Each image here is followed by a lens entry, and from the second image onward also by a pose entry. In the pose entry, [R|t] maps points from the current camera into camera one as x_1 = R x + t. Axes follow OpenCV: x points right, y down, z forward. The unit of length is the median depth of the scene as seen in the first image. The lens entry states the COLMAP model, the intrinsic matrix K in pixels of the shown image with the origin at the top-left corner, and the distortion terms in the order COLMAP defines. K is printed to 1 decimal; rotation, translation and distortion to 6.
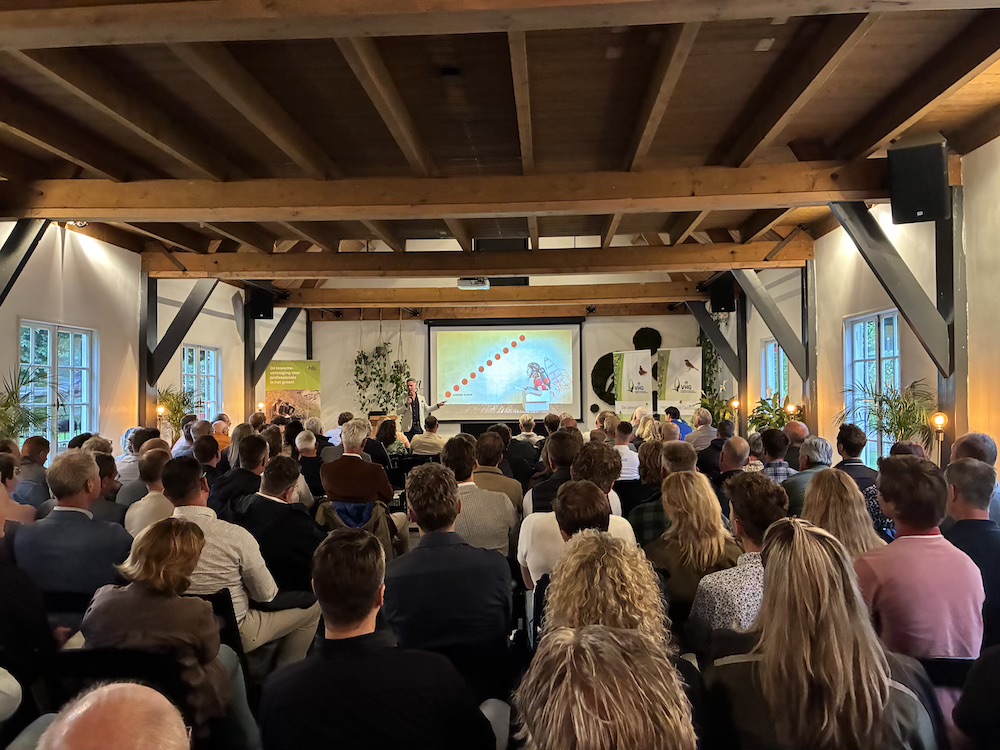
lens RADIAL K [[755.9, 0, 500.7], [0, 755.9, 379.7], [0, 0, 1]] dist [-0.007361, 0.005415]
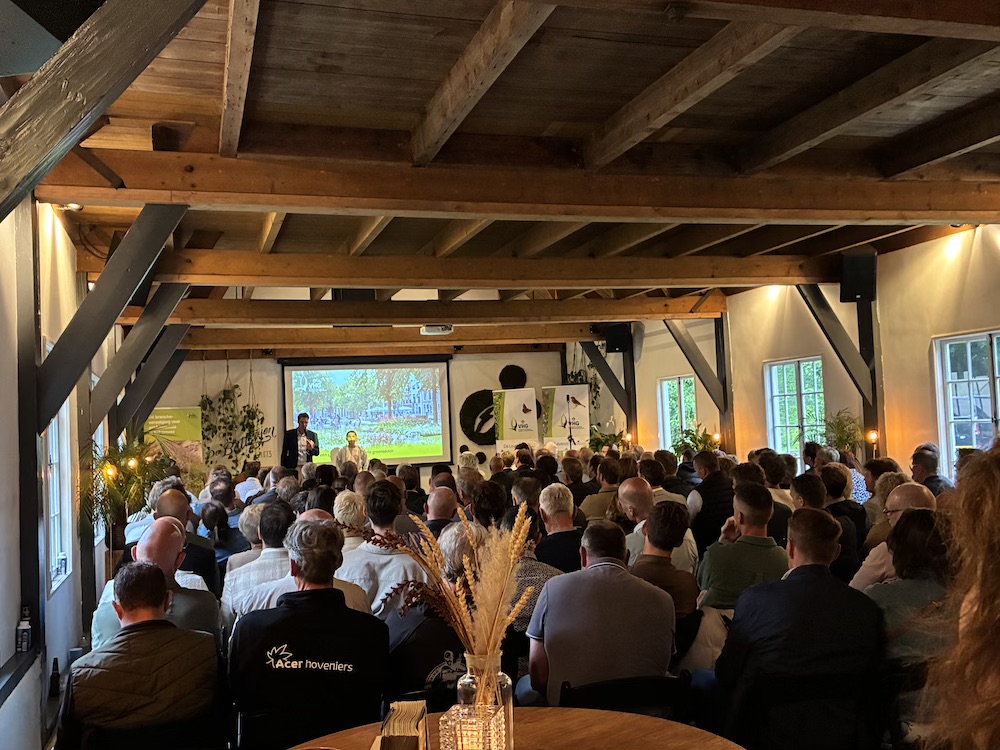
lens RADIAL K [[991.3, 0, 499.9], [0, 991.3, 374.2], [0, 0, 1]] dist [0.017698, 0.000000]
pose [[0.936071, -0.014752, 0.351501, -0.282393], [0.031496, 0.998622, -0.041968, -0.003354], [-0.350398, 0.050356, 0.935246, -0.201579]]
